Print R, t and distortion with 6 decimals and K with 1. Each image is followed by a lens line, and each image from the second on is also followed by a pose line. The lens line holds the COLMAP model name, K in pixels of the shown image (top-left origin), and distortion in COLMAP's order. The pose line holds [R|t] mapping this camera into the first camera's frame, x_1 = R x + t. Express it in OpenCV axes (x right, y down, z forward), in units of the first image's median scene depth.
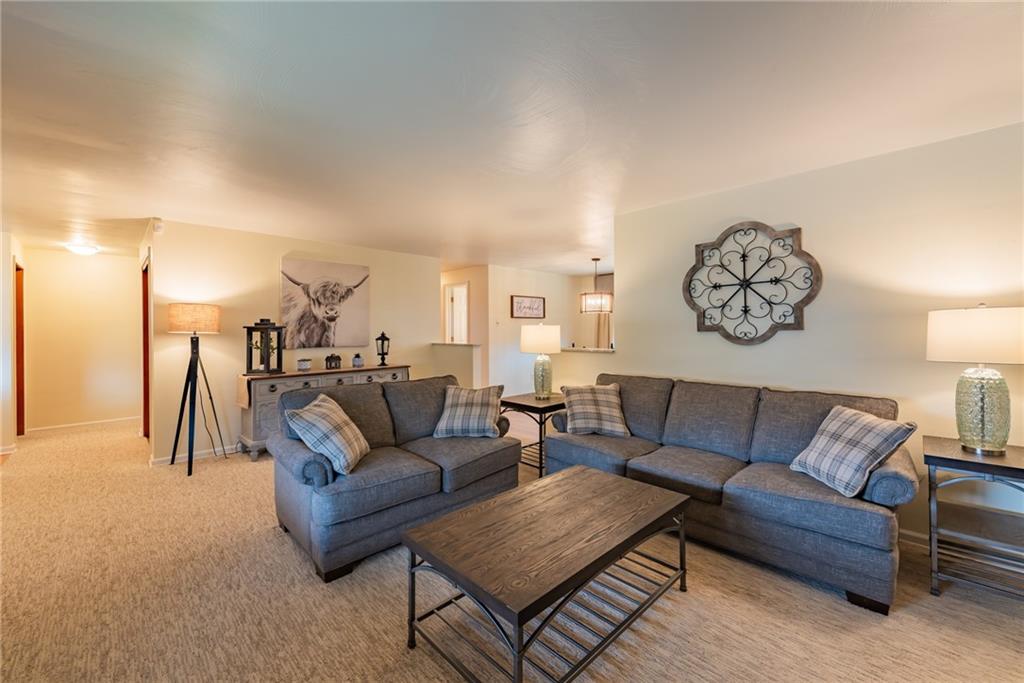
lens RADIAL K [[410.6, 0, 509.7], [0, 410.6, 329.1], [0, 0, 1]] dist [0.001968, -0.000154]
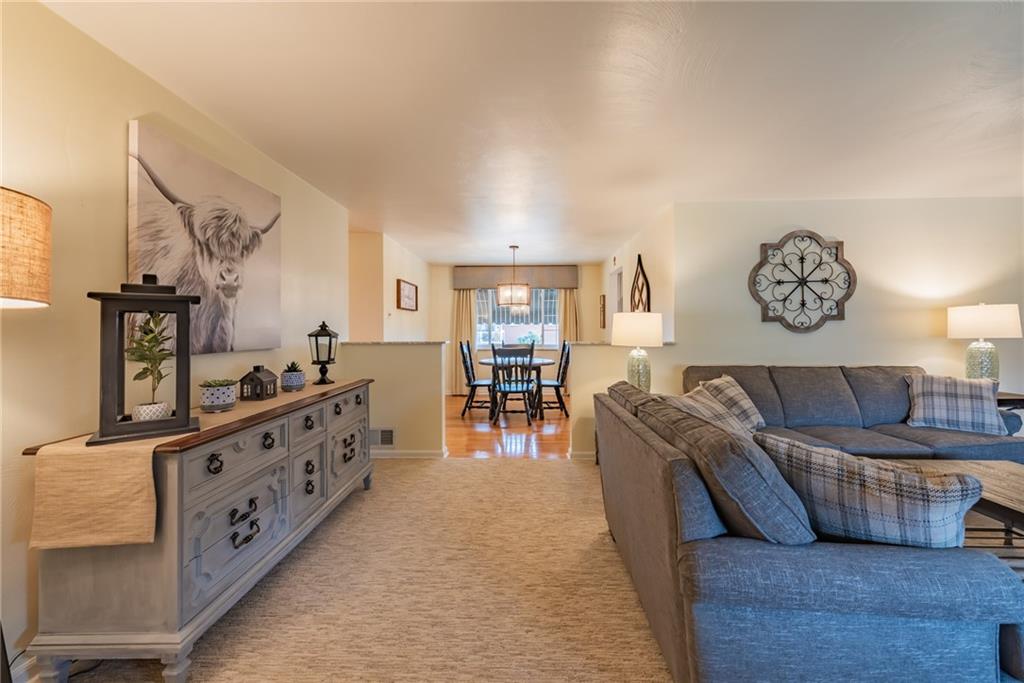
lens RADIAL K [[407.7, 0, 512.7], [0, 407.7, 325.3], [0, 0, 1]] dist [0.009103, -0.000129]
pose [[0.716625, 0.009399, 0.697395, -0.806661], [0.000572, 0.999901, -0.014064, 0.031115], [-0.697459, 0.010477, 0.716549, 0.686447]]
